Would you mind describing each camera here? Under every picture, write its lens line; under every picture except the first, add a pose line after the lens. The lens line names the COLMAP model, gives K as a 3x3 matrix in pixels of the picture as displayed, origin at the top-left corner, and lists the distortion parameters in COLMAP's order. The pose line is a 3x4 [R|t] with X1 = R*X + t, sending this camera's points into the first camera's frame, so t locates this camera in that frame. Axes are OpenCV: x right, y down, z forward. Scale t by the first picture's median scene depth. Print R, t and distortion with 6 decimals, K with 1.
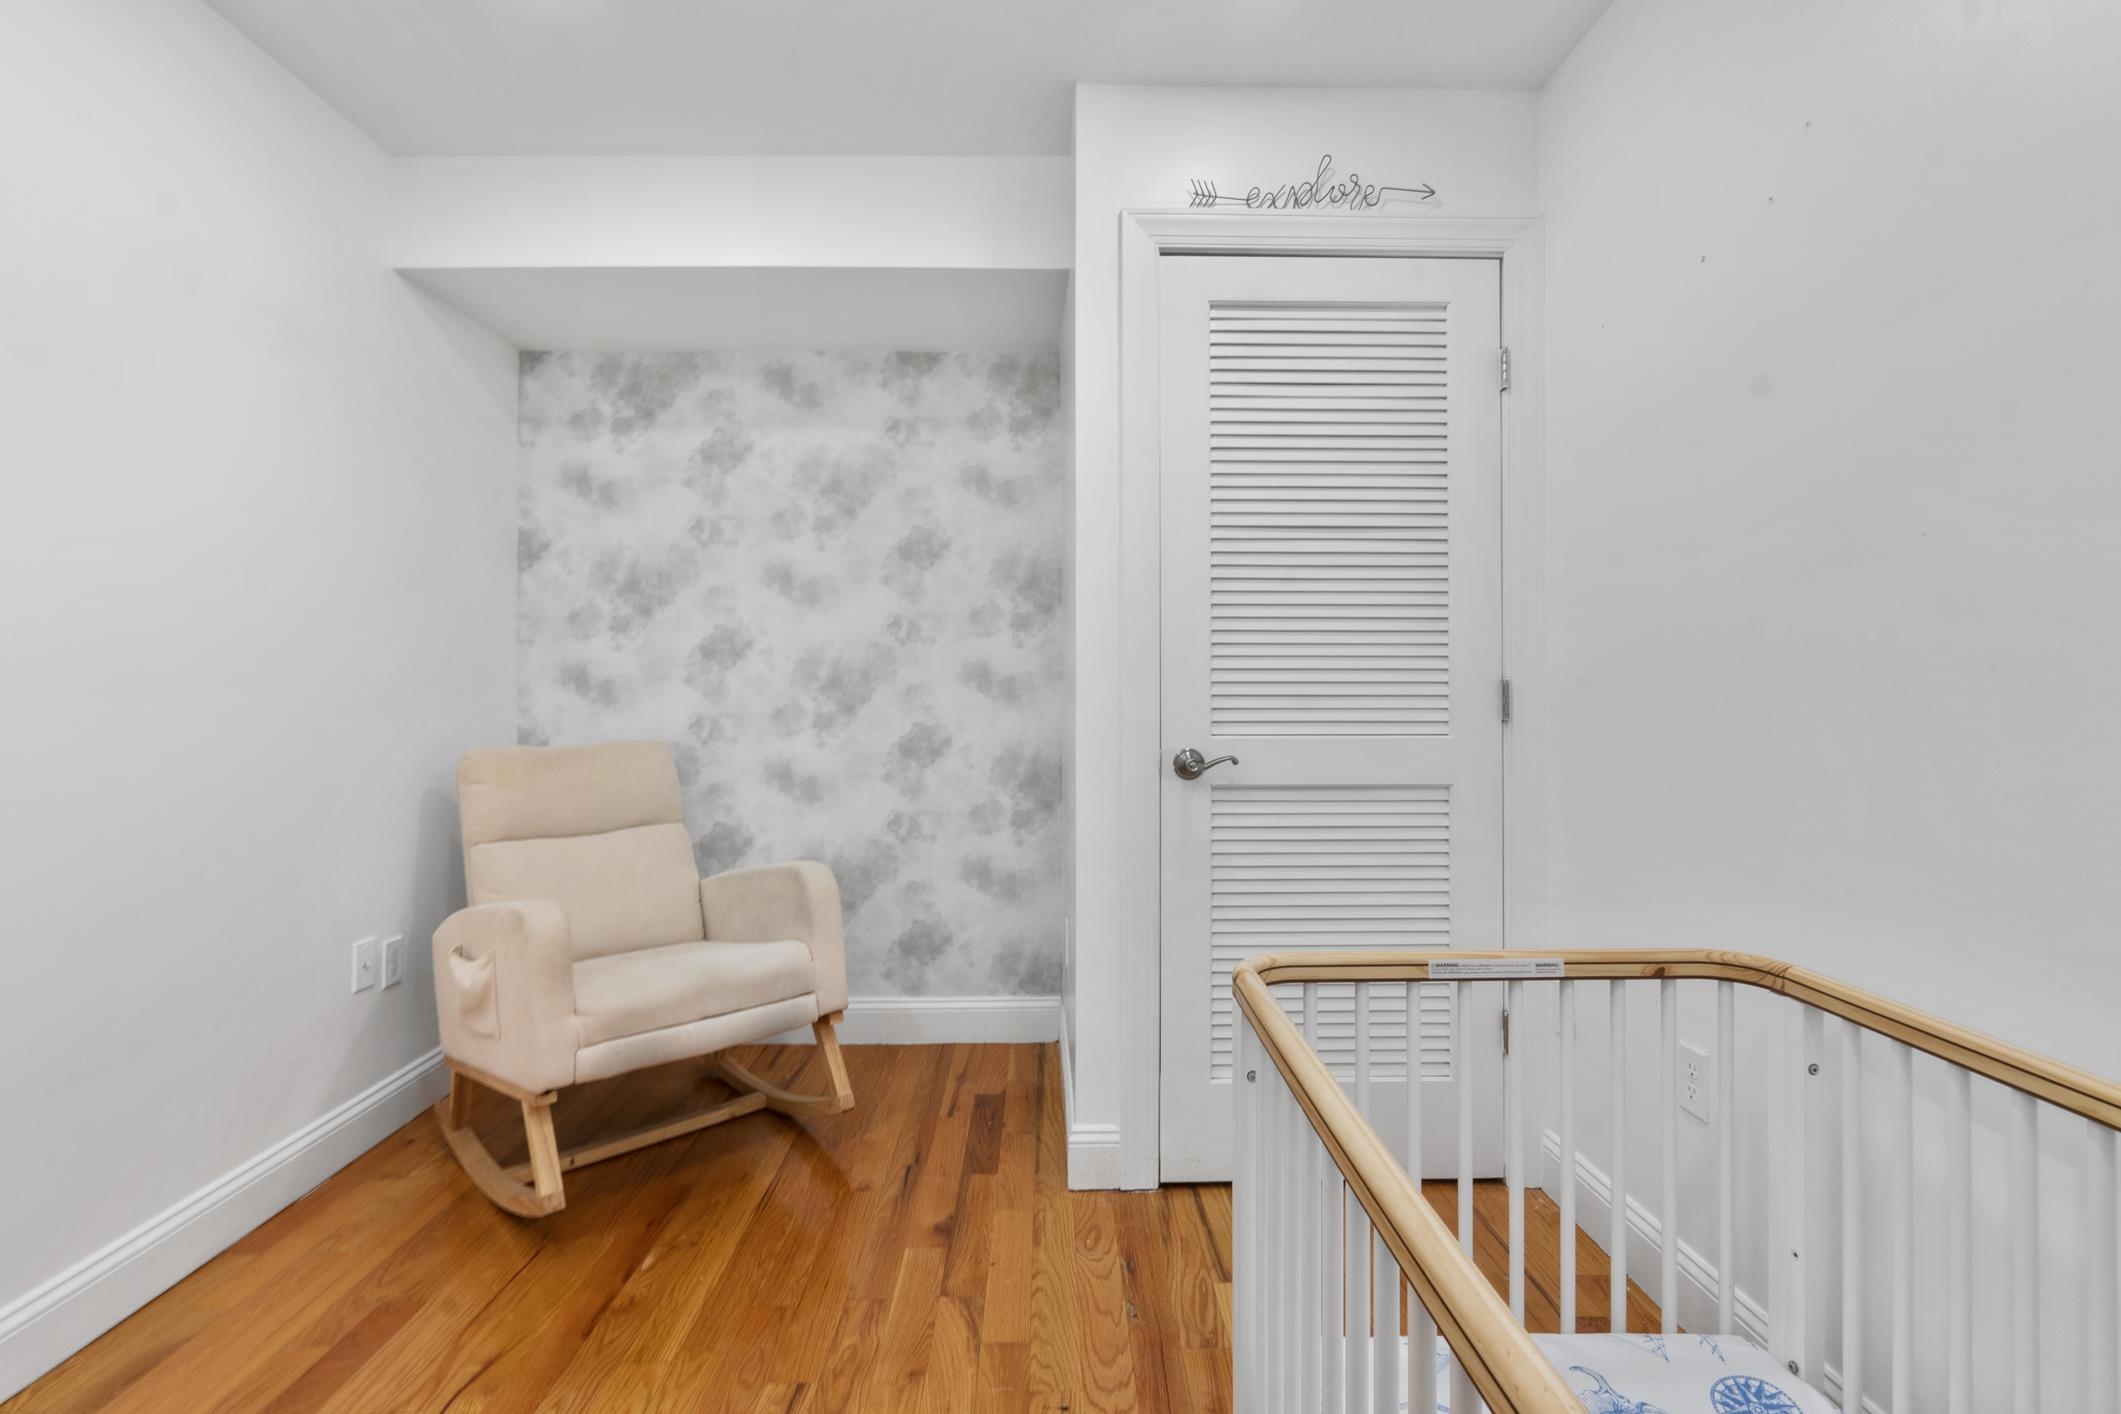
lens RADIAL K [[990.3, 0, 1061.5], [0, 990.3, 695.8], [0, 0, 1]] dist [-0.003370, 0.000271]
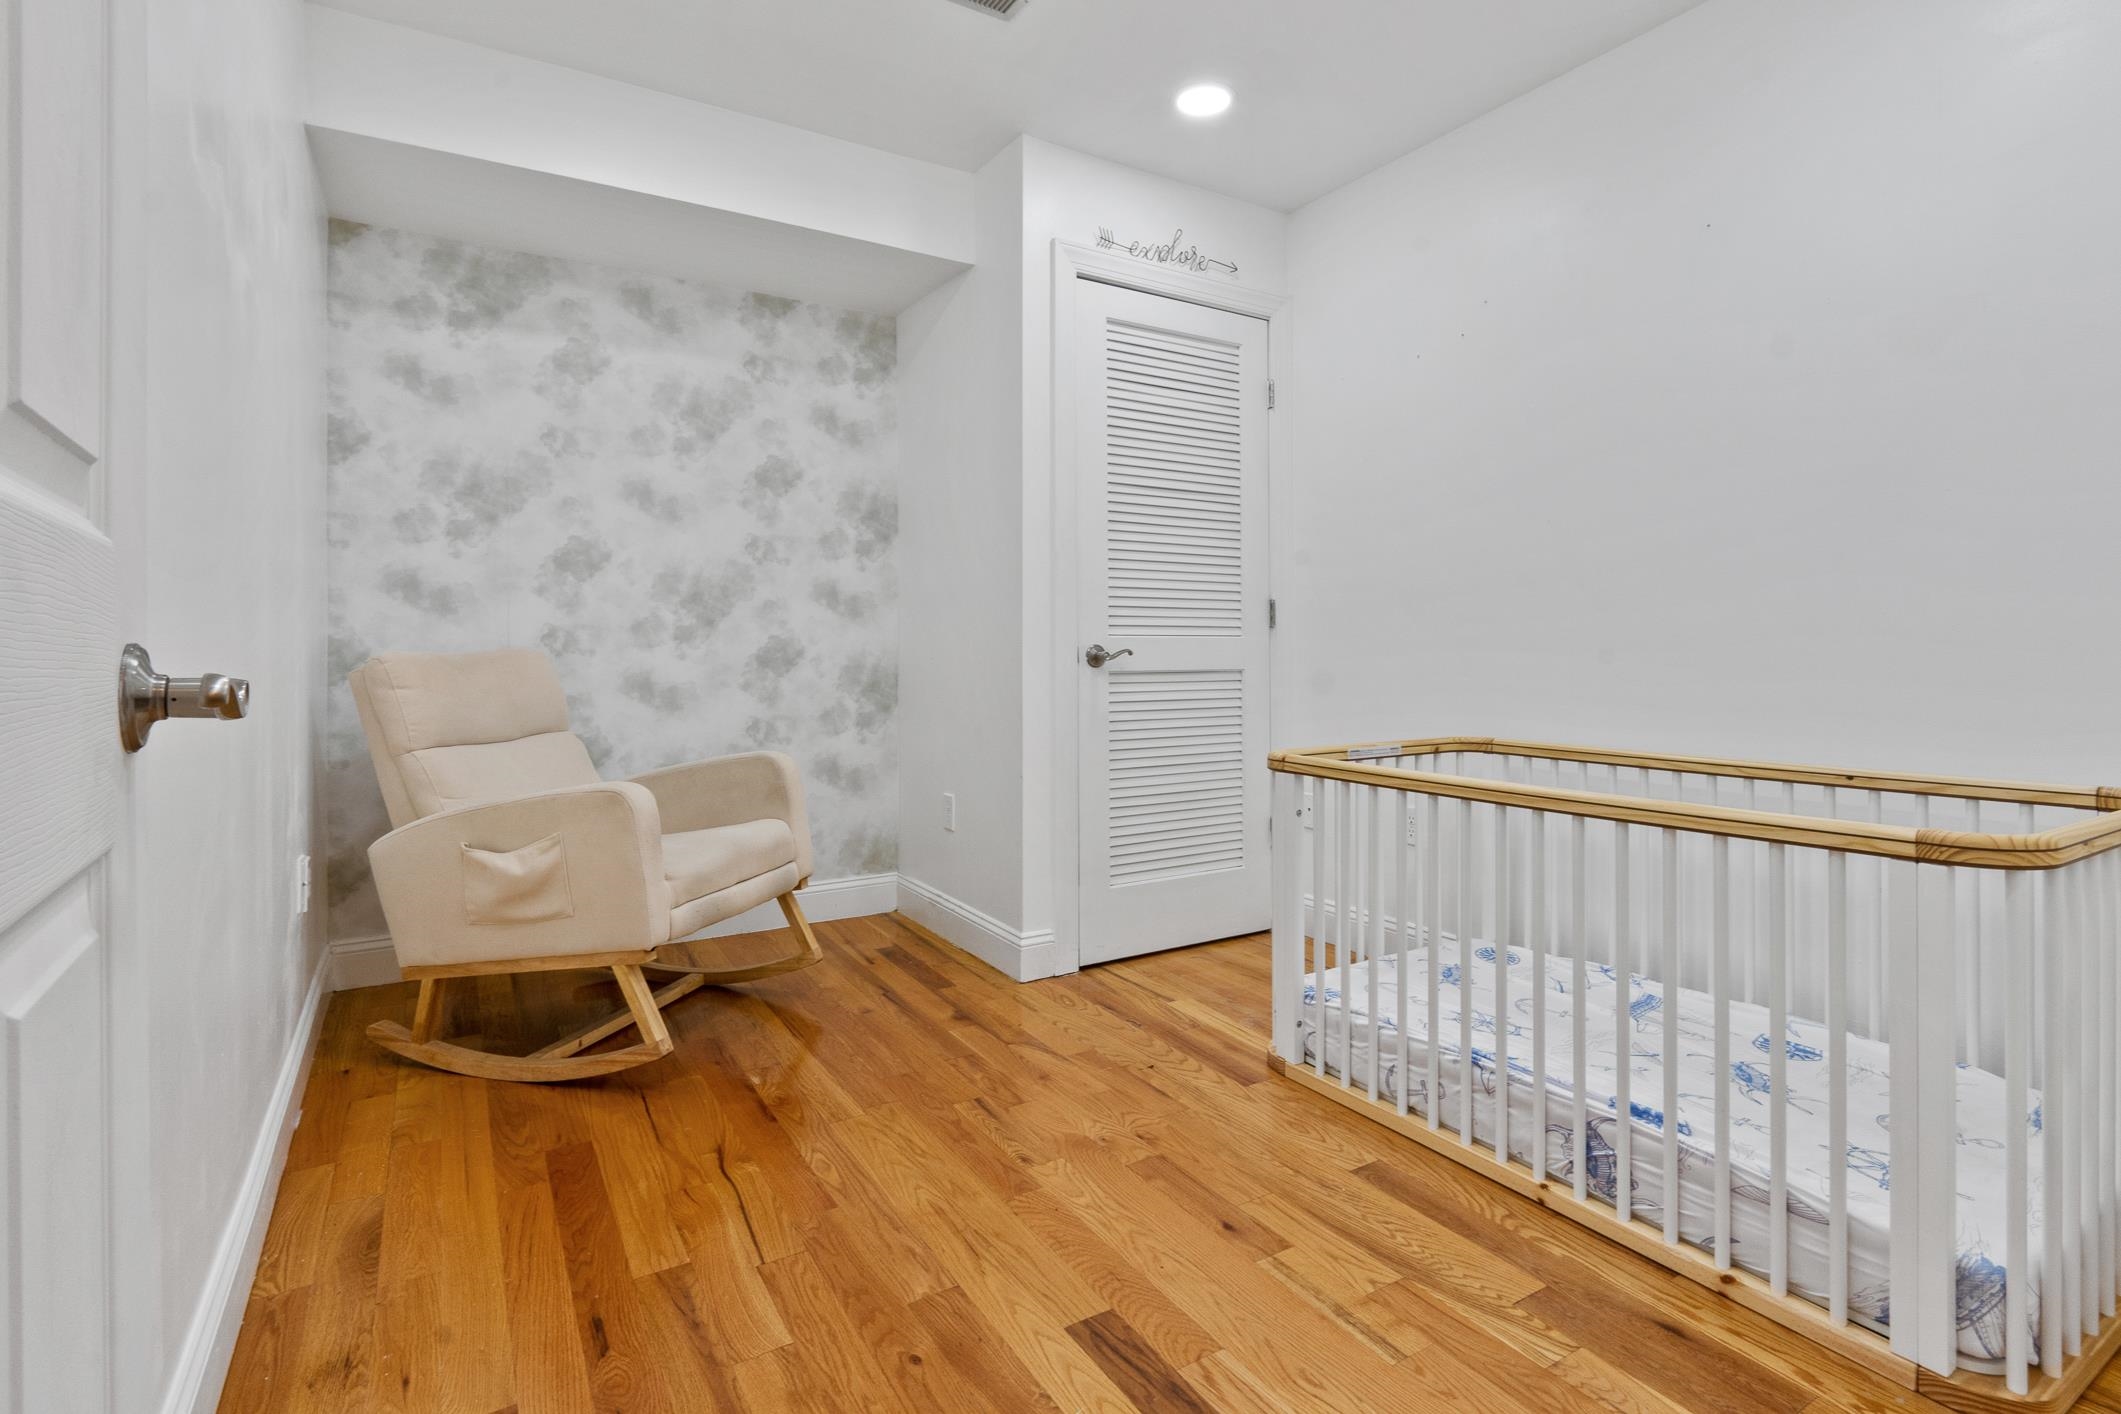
lens RADIAL K [[1013.8, 0, 1066.8], [0, 1013.8, 649.5], [0, 0, 1]] dist [-0.000545, -0.000096]
pose [[0.863039, -0.001323, 0.505135, -0.433857], [0.000841, 0.999999, 0.001184, 0.041510], [-0.505136, -0.000597, 0.863039, -0.129491]]
